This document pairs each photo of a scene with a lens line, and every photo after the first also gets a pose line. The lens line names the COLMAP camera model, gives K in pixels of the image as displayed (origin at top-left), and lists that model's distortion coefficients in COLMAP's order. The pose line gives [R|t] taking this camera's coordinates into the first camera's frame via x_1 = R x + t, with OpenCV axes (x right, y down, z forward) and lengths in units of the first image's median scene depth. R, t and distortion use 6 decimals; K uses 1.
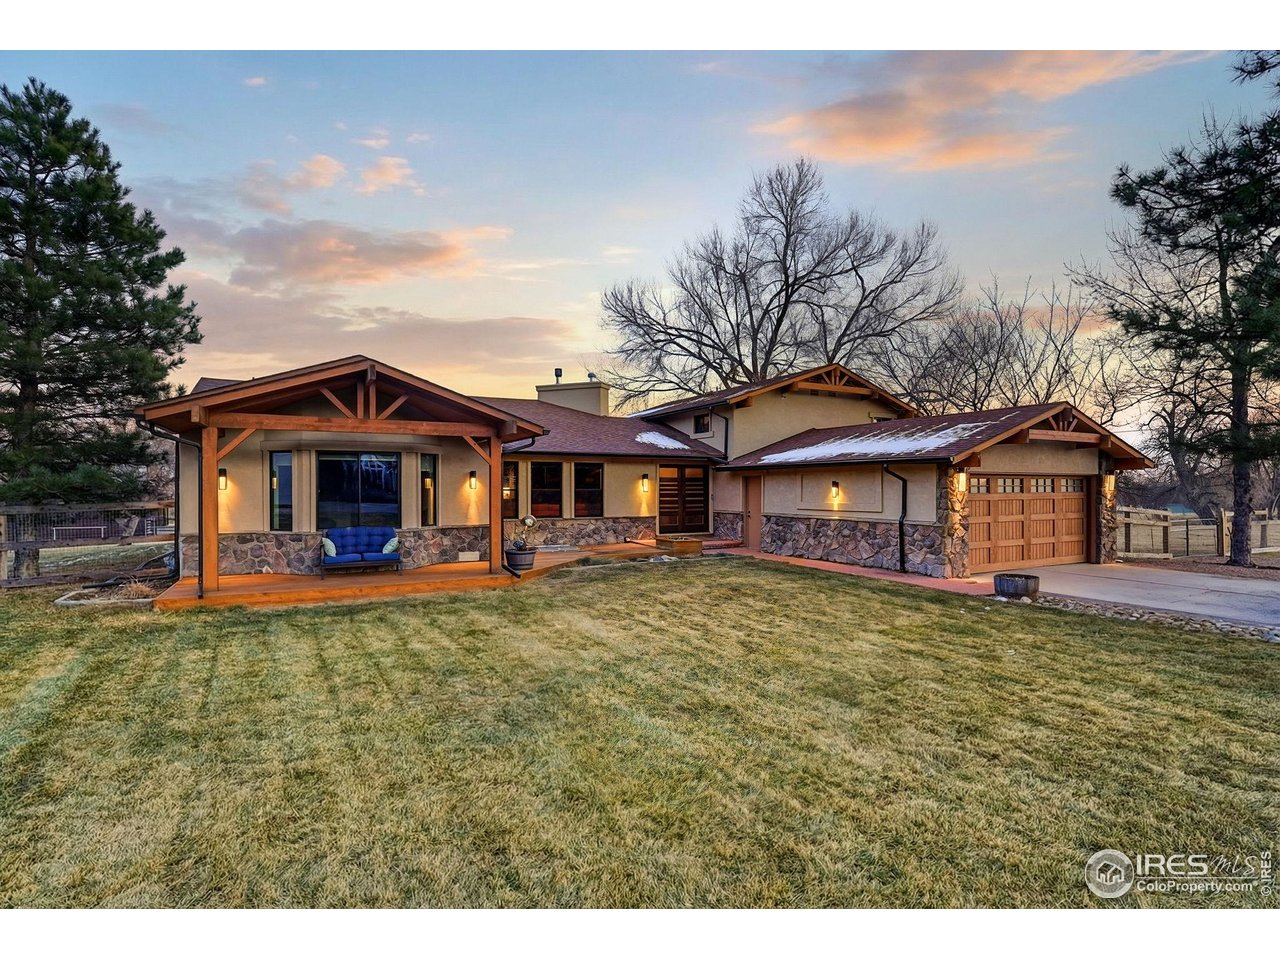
lens RADIAL K [[634.2, 0, 639.2], [0, 634.2, 482.9], [0, 0, 1]] dist [-0.015410, 0.000099]
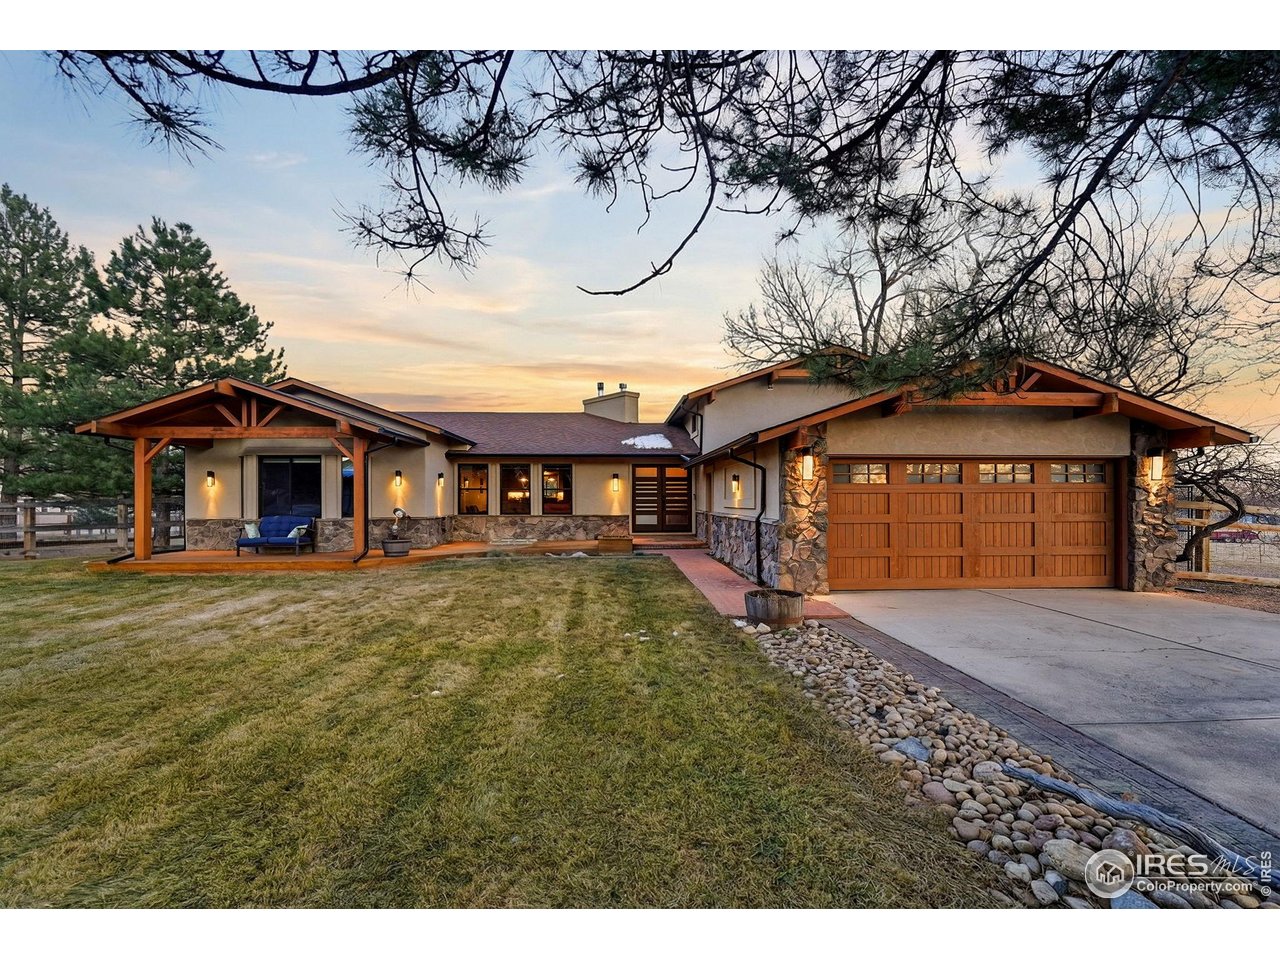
lens RADIAL K [[538.2, 0, 633.7], [0, 538.2, 490.5], [0, 0, 1]] dist [-0.011027, -0.000049]
pose [[0.906590, -0.008150, -0.421934, 0.539924], [0.004662, 0.999946, -0.009297, 0.028353], [0.421987, 0.006462, 0.906579, 0.295511]]
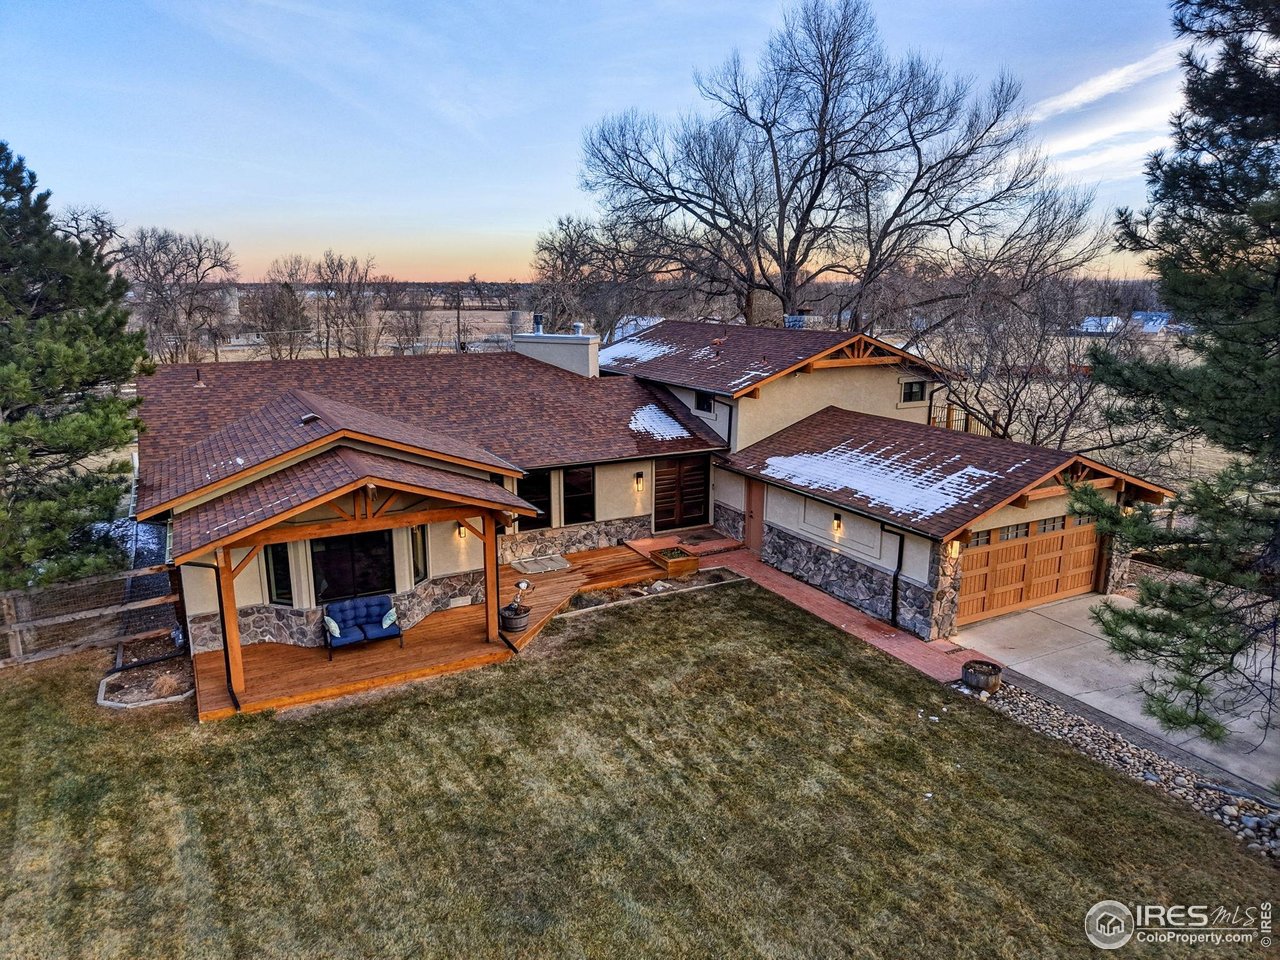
lens RADIAL K [[841.8, 0, 640.0], [0, 841.8, 480.0], [0, 0, 1]] dist [0.019319, -0.067157]
pose [[0.999995, -0.000017, 0.003312, 0.007895], [-0.000742, 0.973397, 0.229124, -0.373541], [-0.003228, -0.229125, 0.973392, -0.243702]]
